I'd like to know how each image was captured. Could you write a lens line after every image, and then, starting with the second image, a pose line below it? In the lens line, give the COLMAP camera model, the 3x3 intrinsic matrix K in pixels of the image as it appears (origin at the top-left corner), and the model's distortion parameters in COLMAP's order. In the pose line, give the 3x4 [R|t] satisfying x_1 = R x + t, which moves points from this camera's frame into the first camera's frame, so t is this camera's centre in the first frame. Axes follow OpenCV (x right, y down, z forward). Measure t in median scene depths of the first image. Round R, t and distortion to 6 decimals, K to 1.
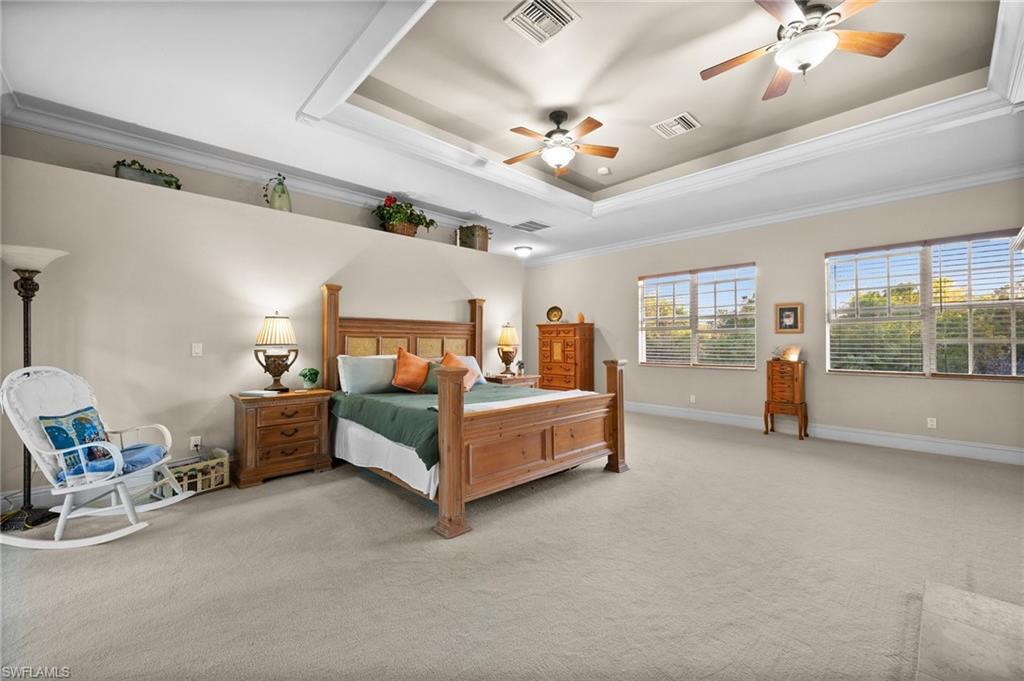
lens RADIAL K [[405.8, 0, 512.0], [0, 405.8, 340.5], [0, 0, 1]] dist [0.000722, -0.000016]
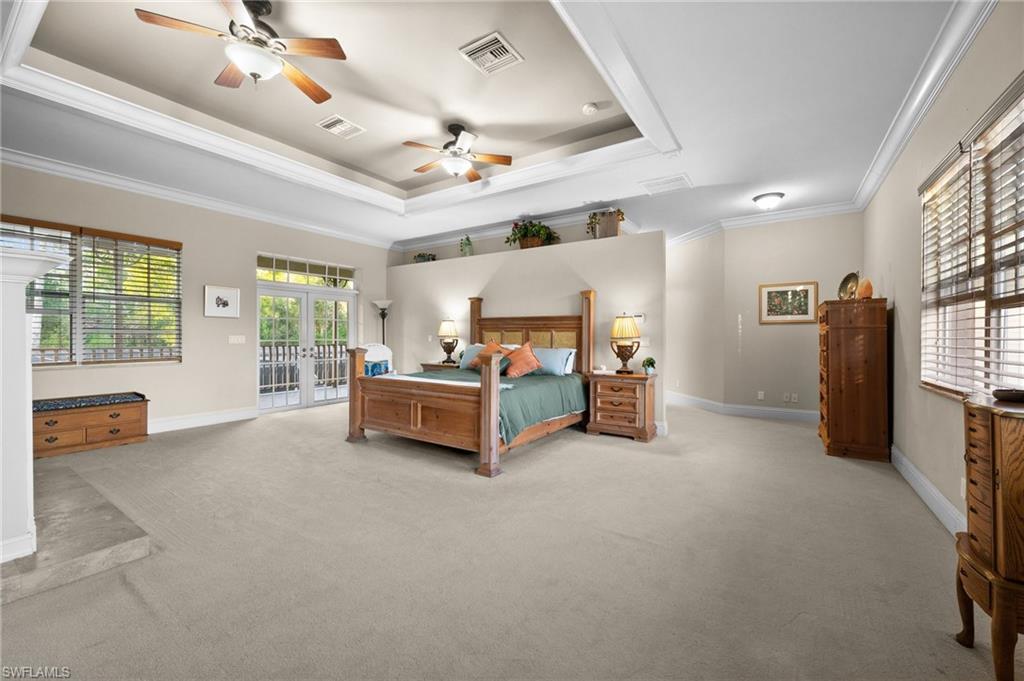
lens RADIAL K [[405.8, 0, 512.0], [0, 405.8, 340.5], [0, 0, 1]] dist [0.000722, -0.000016]
pose [[0.199426, 0.017191, -0.979762, 1.015154], [0.002879, 0.999832, 0.018129, -0.001989], [0.979909, -0.006436, 0.199343, 0.768865]]
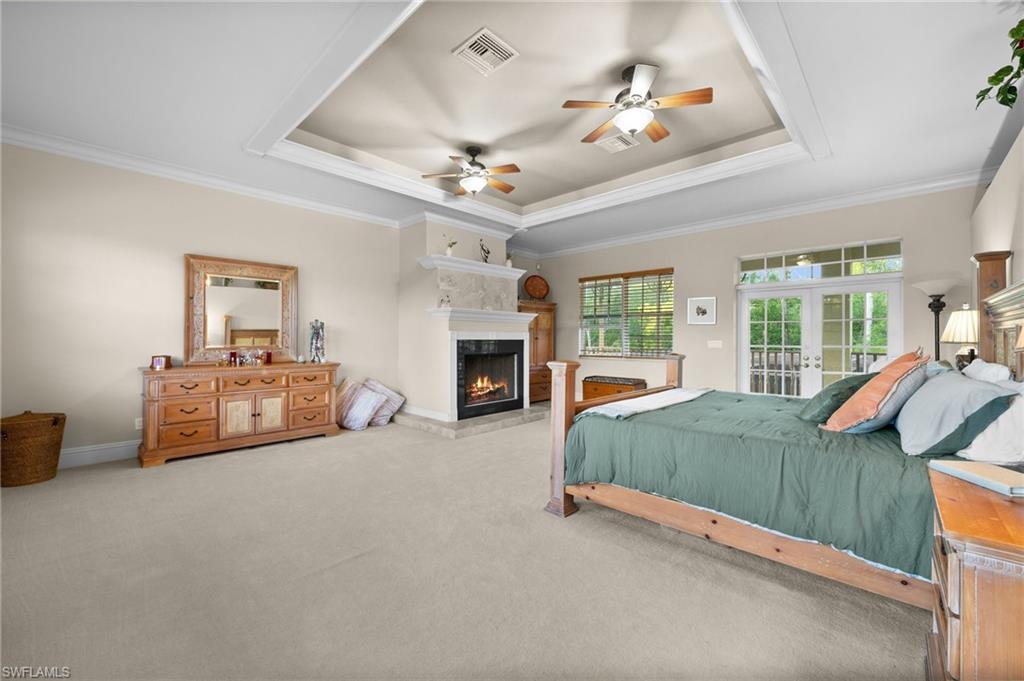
lens RADIAL K [[405.8, 0, 512.0], [0, 405.8, 340.5], [0, 0, 1]] dist [0.000722, -0.000016]
pose [[-0.999411, 0.002413, -0.034240, 0.355715], [0.002457, 0.999996, -0.001257, 0.002461], [0.034237, -0.001340, -0.999413, 1.492114]]
